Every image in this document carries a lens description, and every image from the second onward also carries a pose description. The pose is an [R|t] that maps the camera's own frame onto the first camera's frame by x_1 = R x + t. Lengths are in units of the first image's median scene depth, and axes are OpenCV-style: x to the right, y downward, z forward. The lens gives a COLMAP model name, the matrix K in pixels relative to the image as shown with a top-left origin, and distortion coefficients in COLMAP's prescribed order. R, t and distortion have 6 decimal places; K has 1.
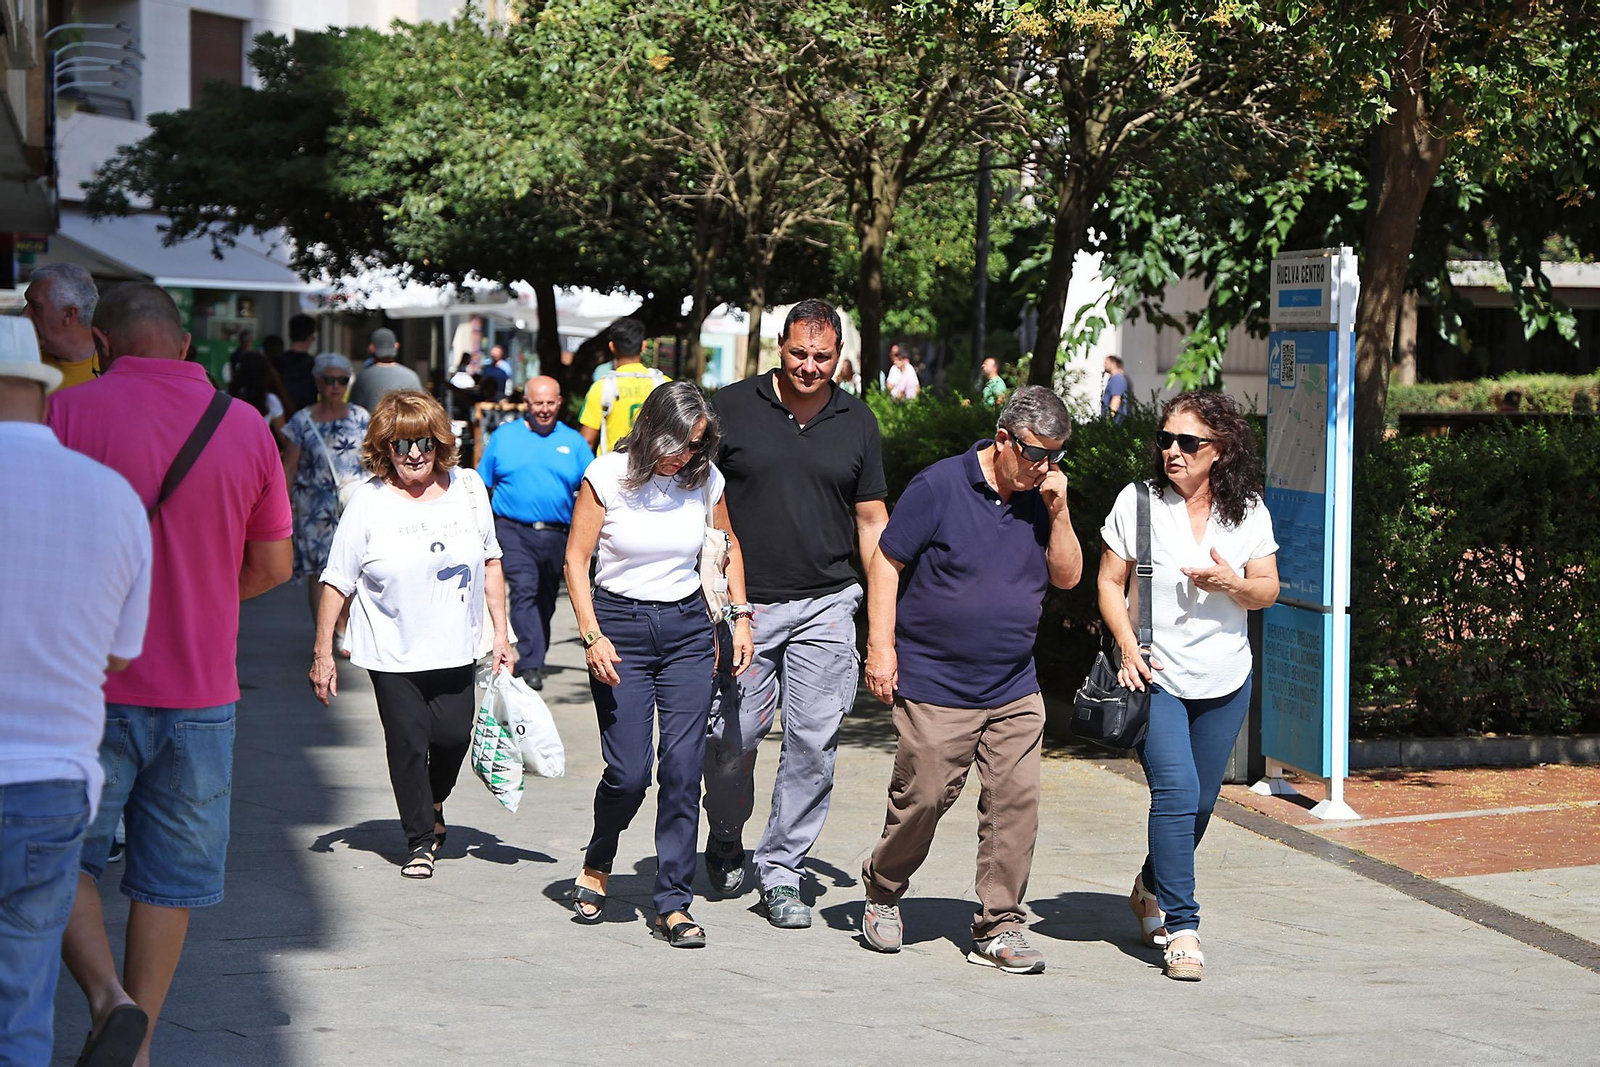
lens RADIAL K [[6269.9, 0, 808.0], [0, 6269.9, 544.3], [0, 0, 1]] dist [1.682958, 0.000000]
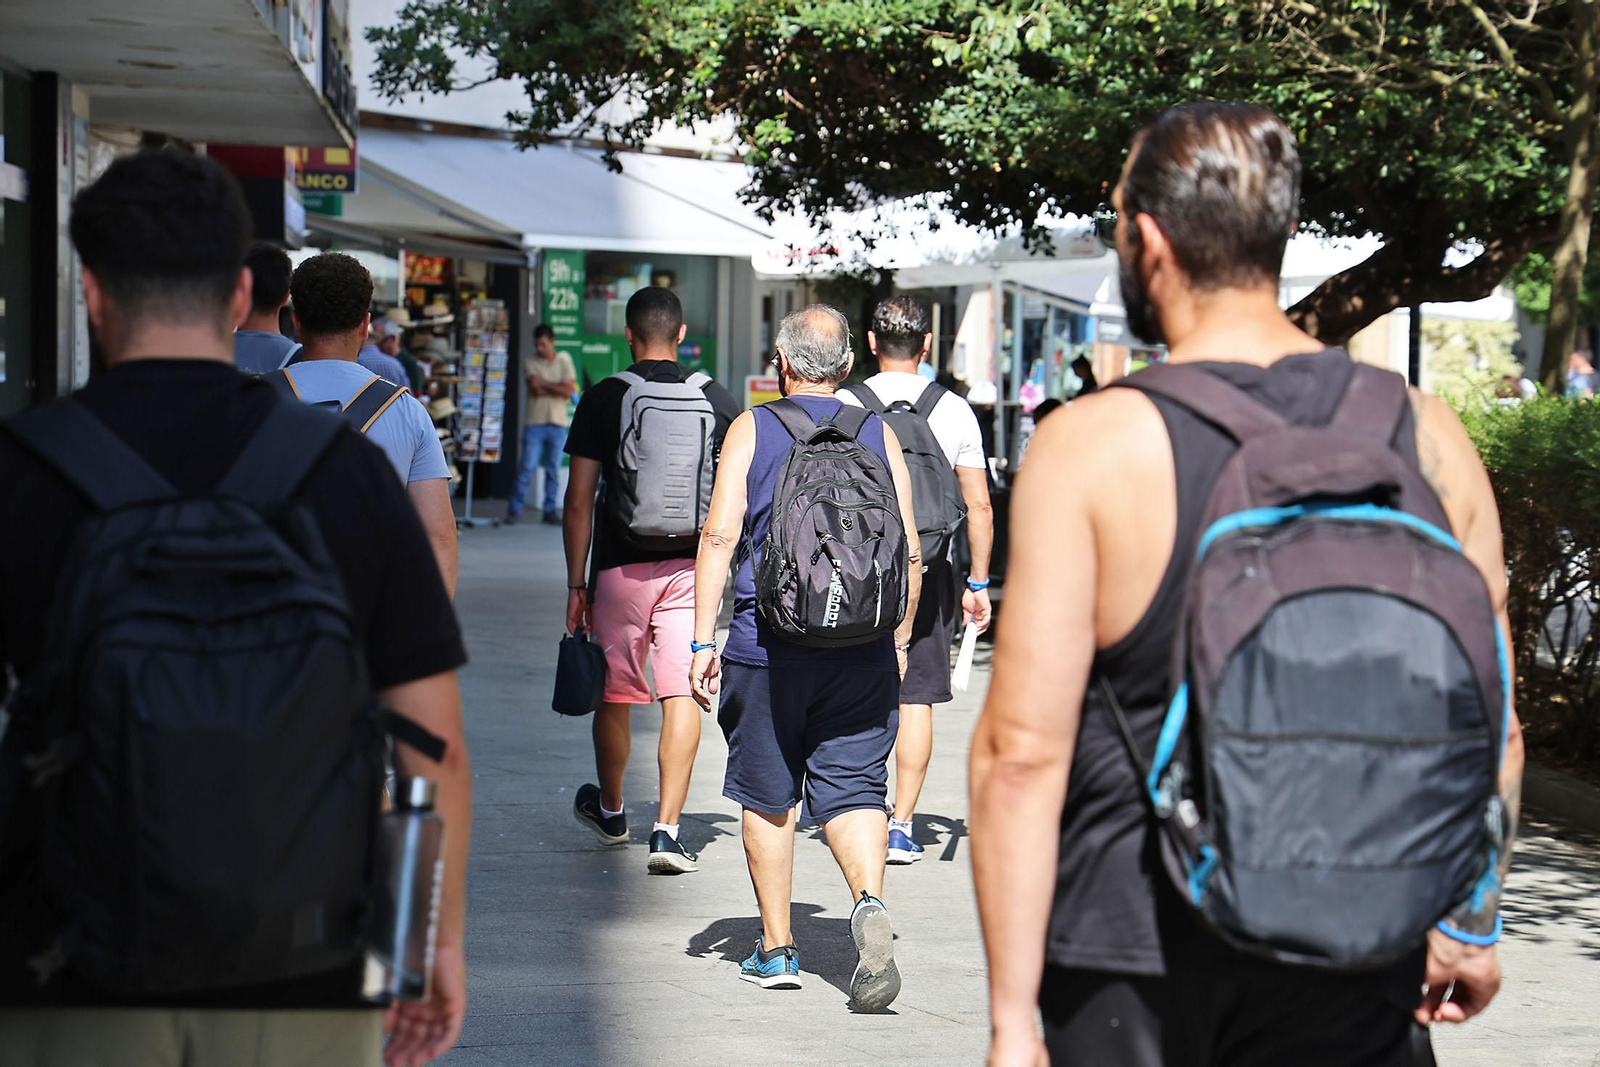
lens RADIAL K [[4559.5, 0, 799.9], [0, 4559.5, 535.6], [0, 0, 1]] dist [0.709523, 0.000000]
pose [[0.998208, -0.001198, -0.059821, -0.071330], [0.001363, 0.999995, 0.002726, -0.019681], [0.059817, -0.002802, 0.998205, 0.817878]]
